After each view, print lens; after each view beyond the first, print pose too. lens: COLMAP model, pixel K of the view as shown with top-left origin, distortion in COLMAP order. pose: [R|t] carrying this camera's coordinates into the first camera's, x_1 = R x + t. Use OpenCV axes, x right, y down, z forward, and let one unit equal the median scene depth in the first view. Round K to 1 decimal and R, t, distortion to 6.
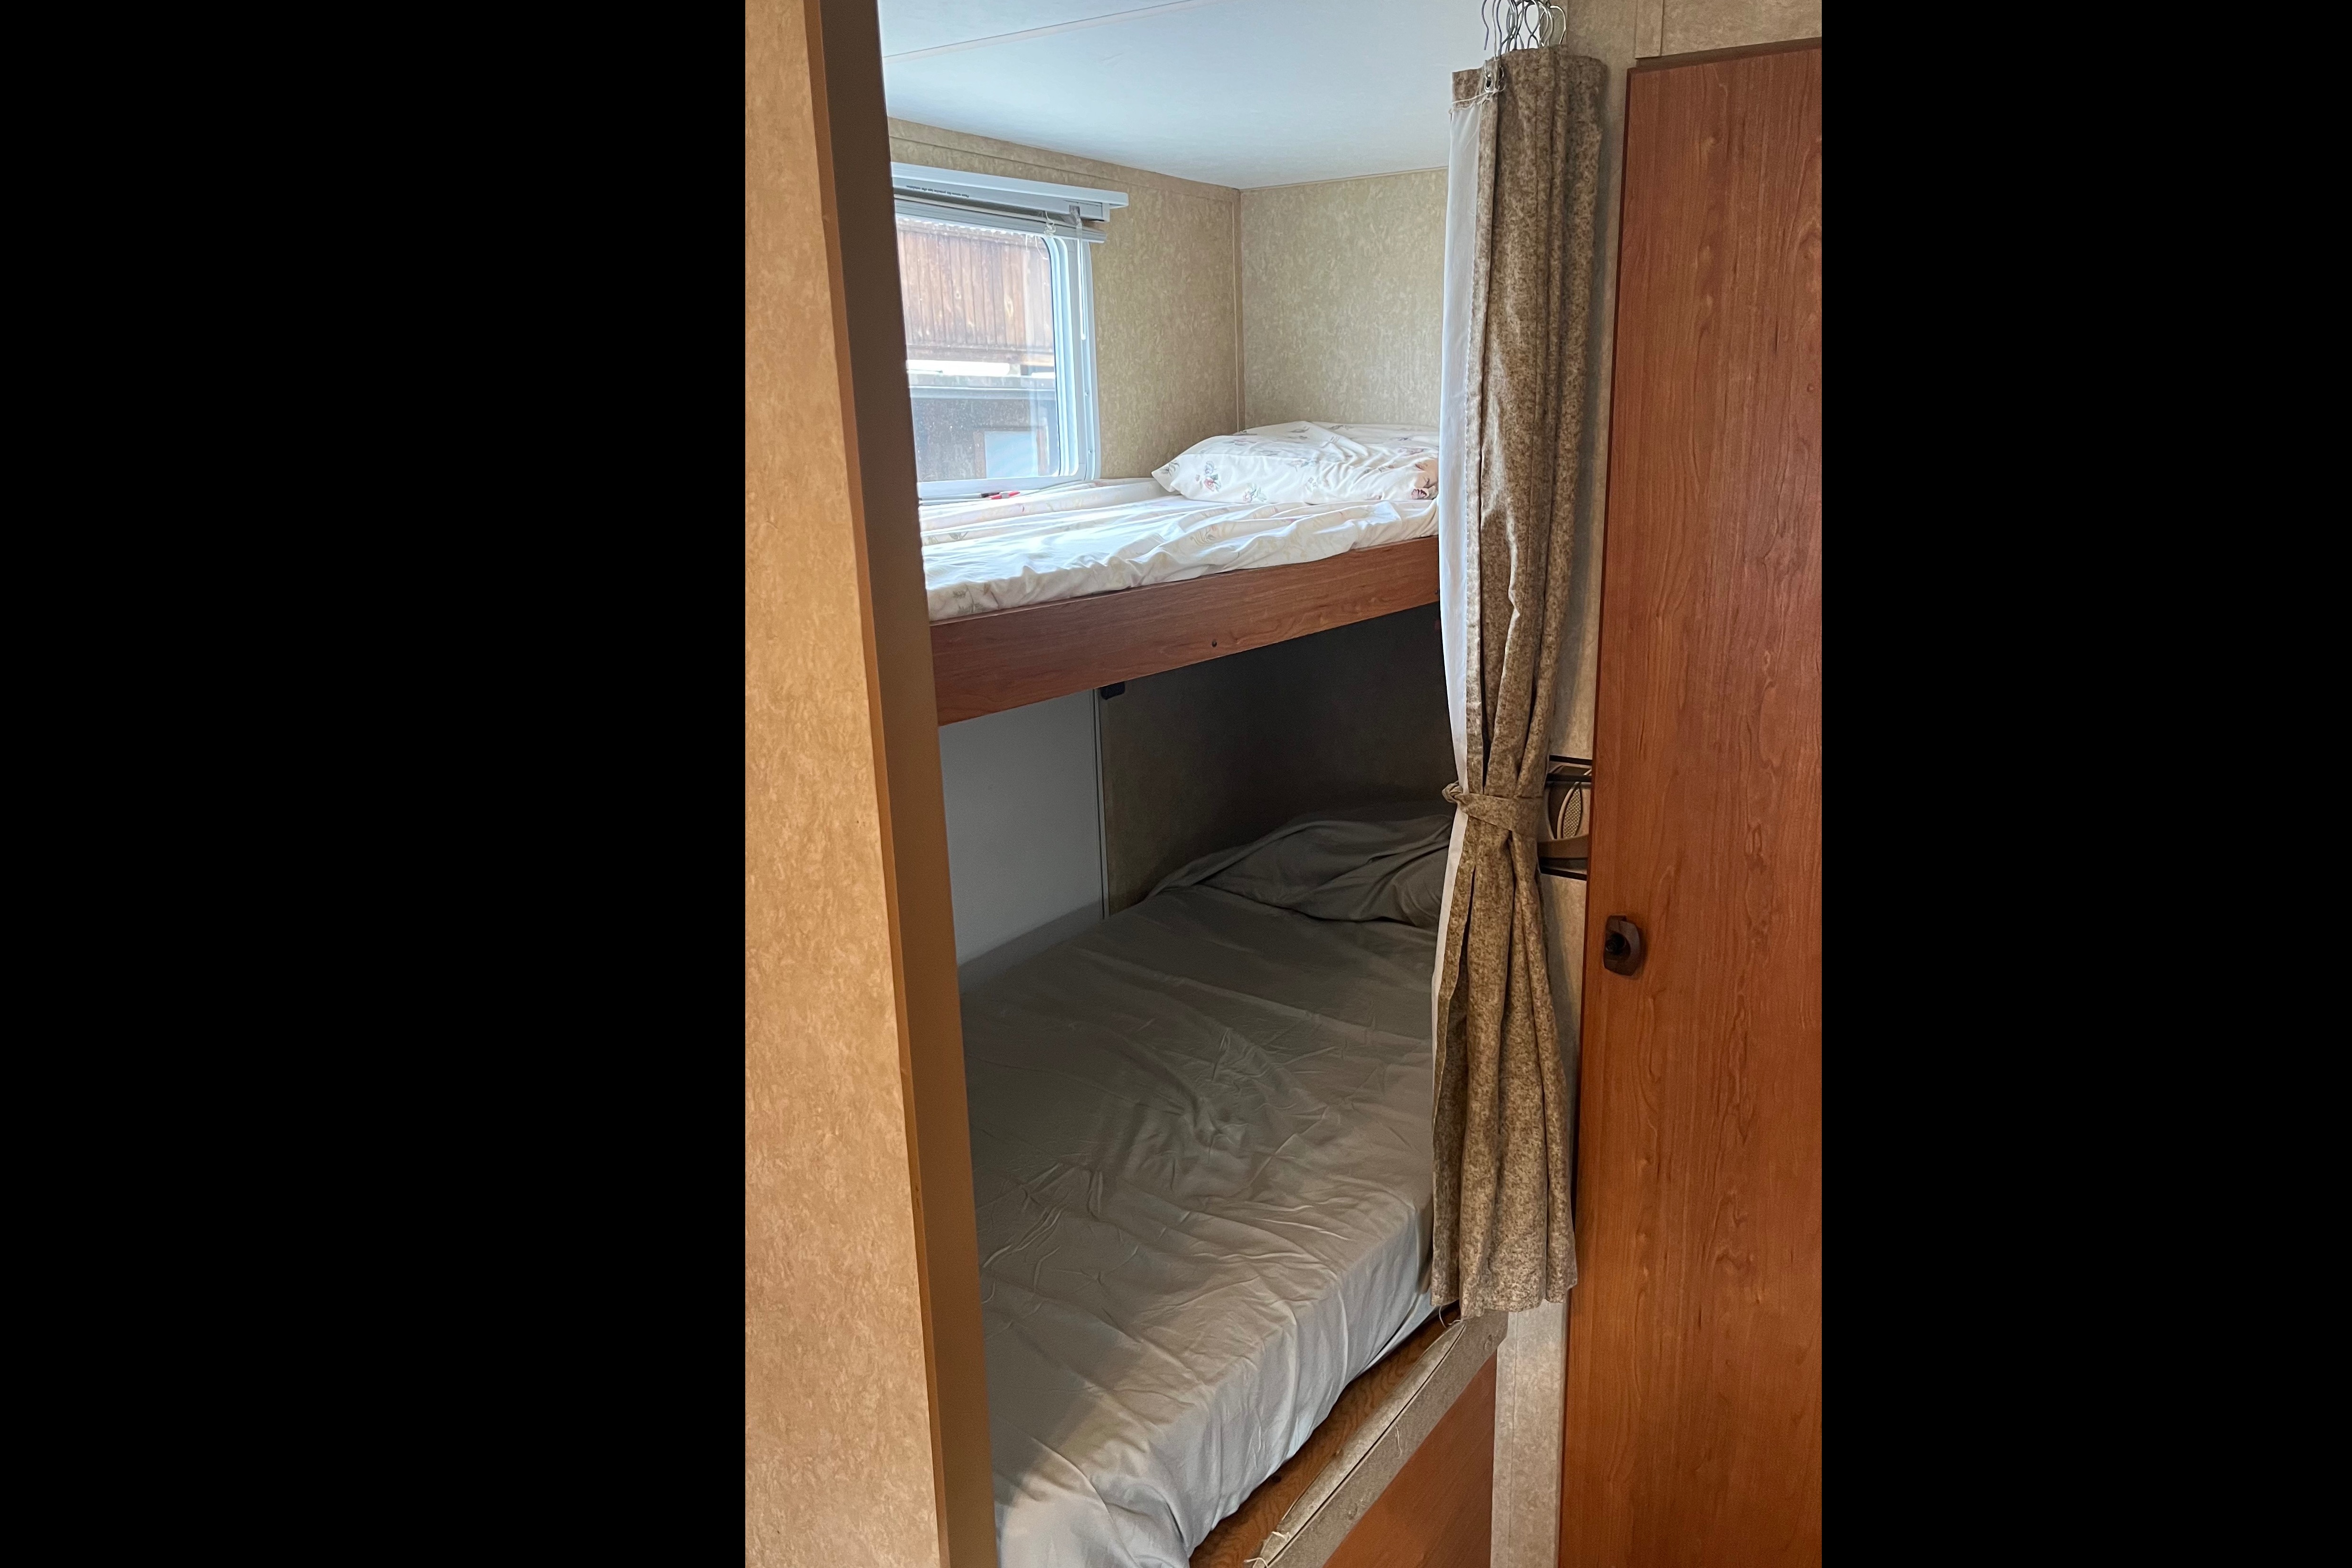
lens RADIAL K [[1481.2, 0, 1177.2], [0, 1481.2, 857.6], [0, 0, 1]] dist [0.035705, 0.000170]
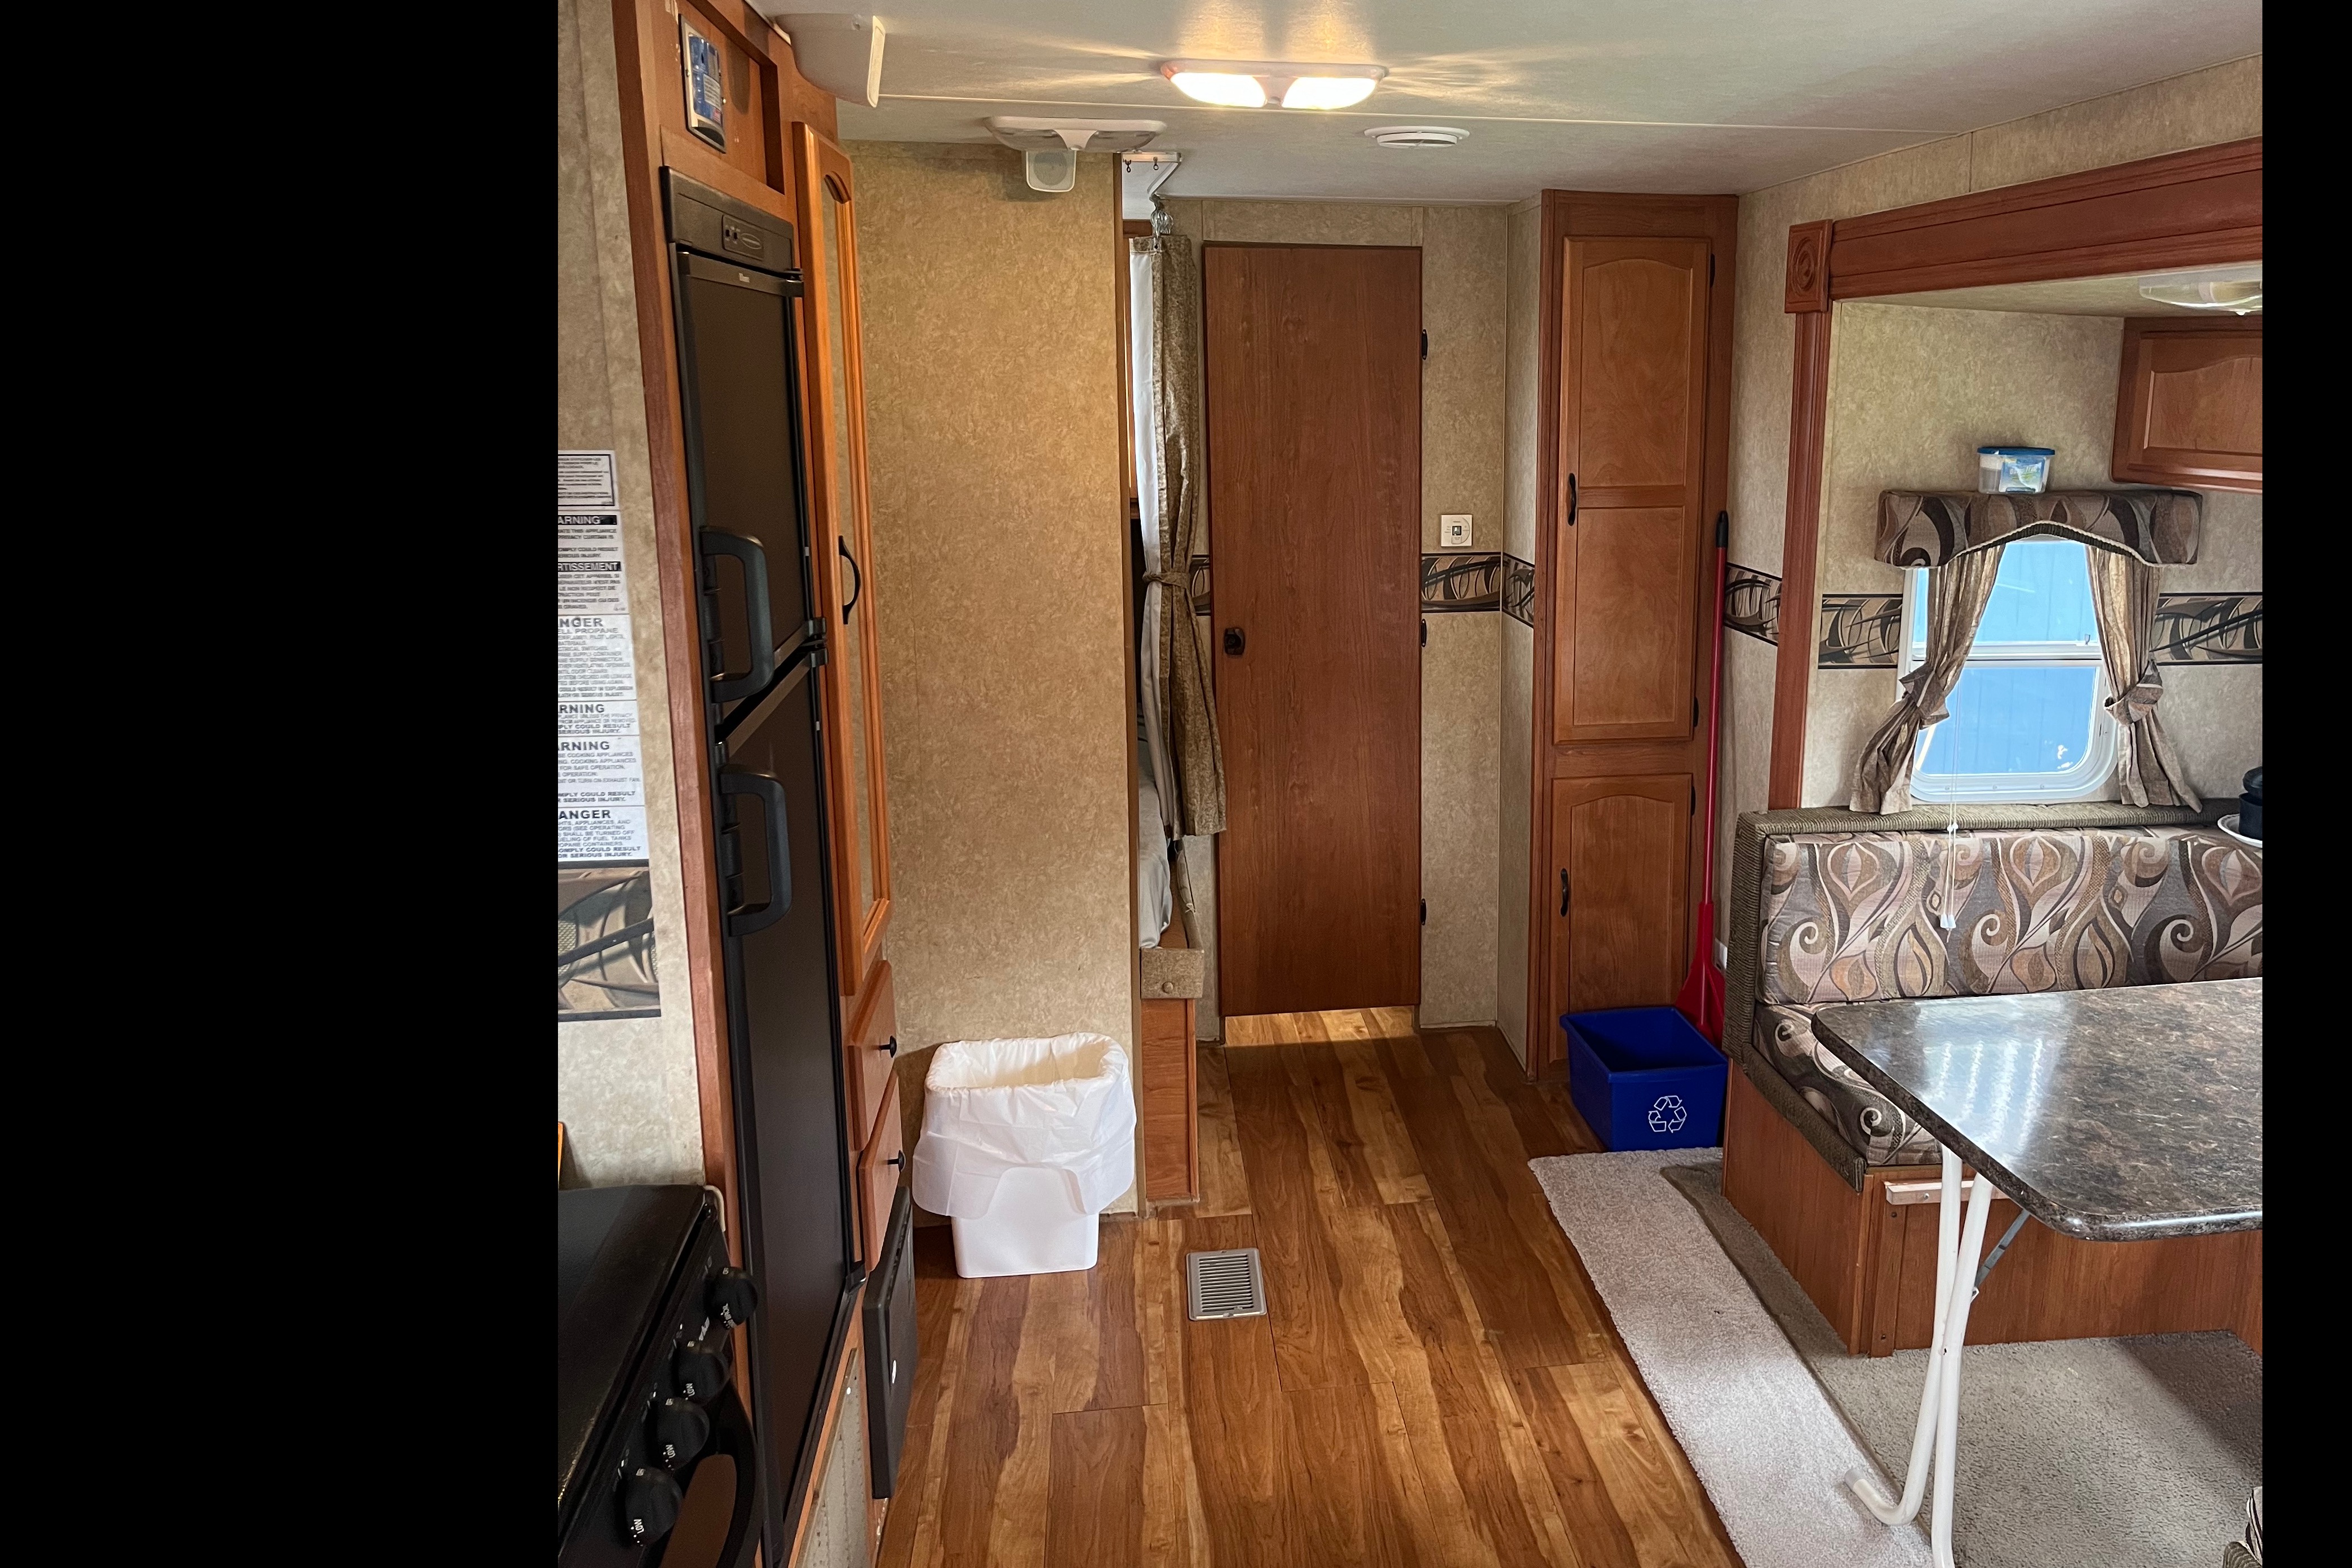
lens RADIAL K [[1844.8, 0, 1176.0], [0, 1844.8, 784.0], [0, 0, 1]] dist [0.000261, -0.000333]
pose [[0.793981, -0.119255, 0.596131, -1.445842], [0.169236, 0.985168, -0.028324, 0.342916], [-0.583912, 0.123375, 0.802387, -1.085443]]
